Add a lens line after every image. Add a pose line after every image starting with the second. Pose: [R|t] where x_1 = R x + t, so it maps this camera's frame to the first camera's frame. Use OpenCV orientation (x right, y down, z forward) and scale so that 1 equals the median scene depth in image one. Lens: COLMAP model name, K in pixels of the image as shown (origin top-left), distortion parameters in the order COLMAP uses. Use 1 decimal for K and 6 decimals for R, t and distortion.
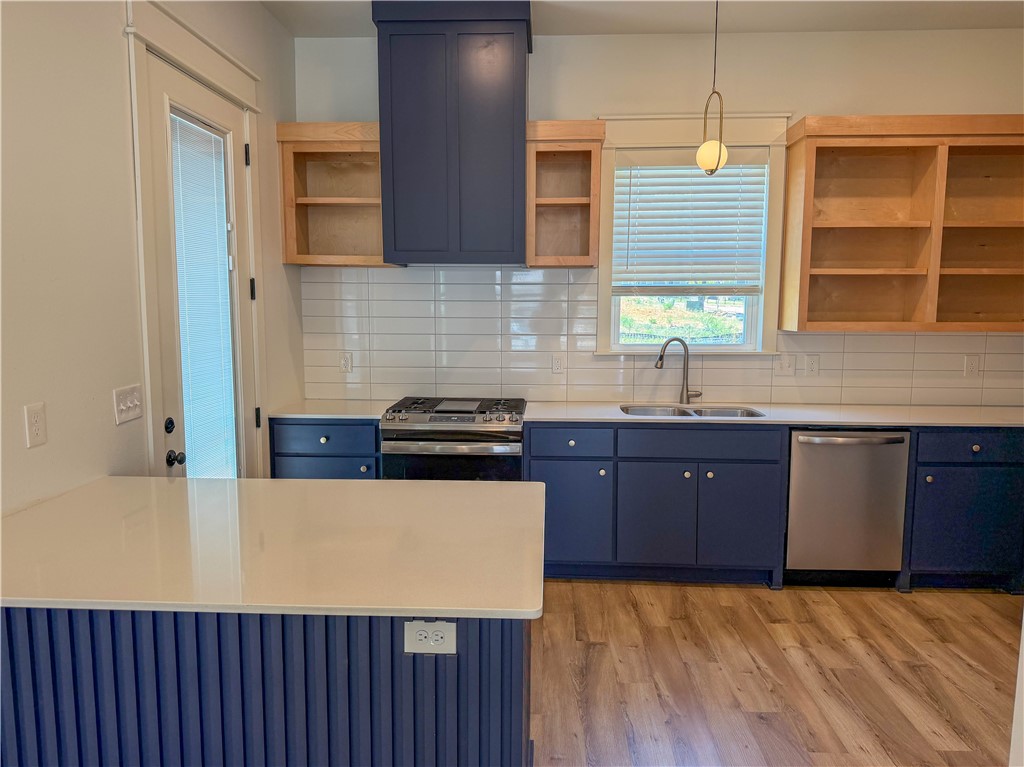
lens RADIAL K [[715.5, 0, 513.4], [0, 715.5, 387.4], [0, 0, 1]] dist [0.033398, -0.009445]
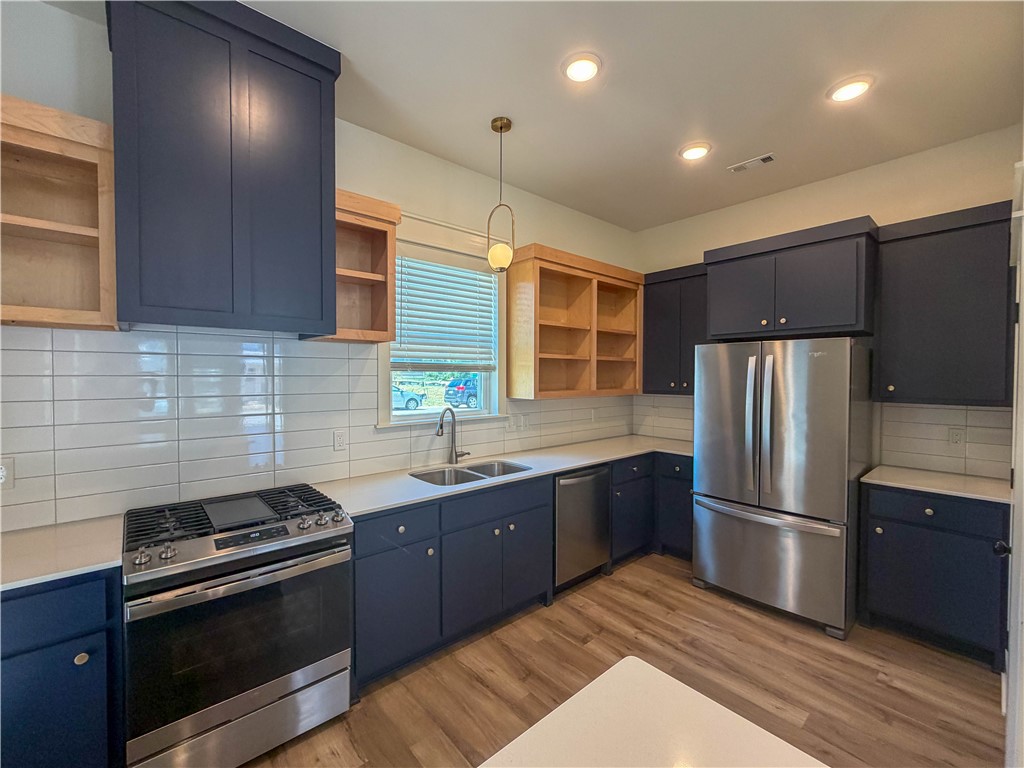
lens RADIAL K [[427.0, 0, 511.6], [0, 427.0, 383.5], [0, 0, 1]] dist [0.002339, 0.000019]
pose [[0.717191, -0.015386, 0.696707, -0.194356], [0.073737, 0.995819, -0.053913, -0.068769], [-0.692965, 0.090039, 0.715327, 0.468324]]
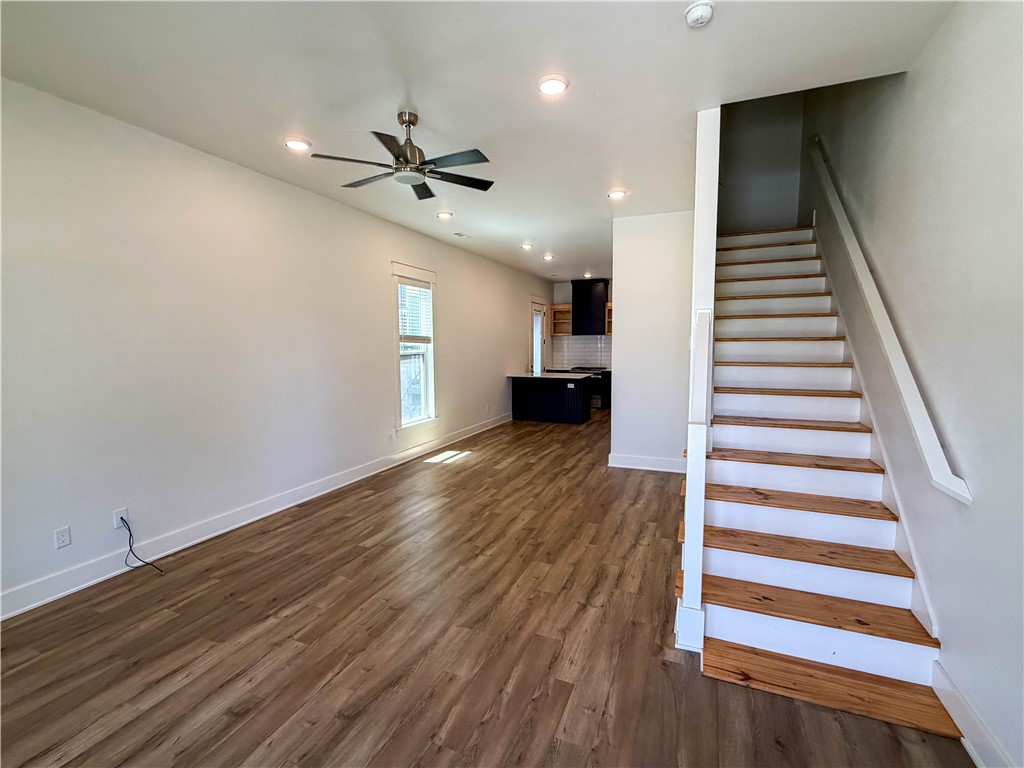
lens RADIAL K [[476.4, 0, 510.9], [0, 476.4, 386.6], [0, 0, 1]] dist [0.000509, 0.000002]
pose [[0.938129, 0.025136, -0.345373, 0.454243], [-0.034388, 0.999194, -0.020687, 0.201647], [0.344575, 0.031284, 0.938237, -1.746412]]
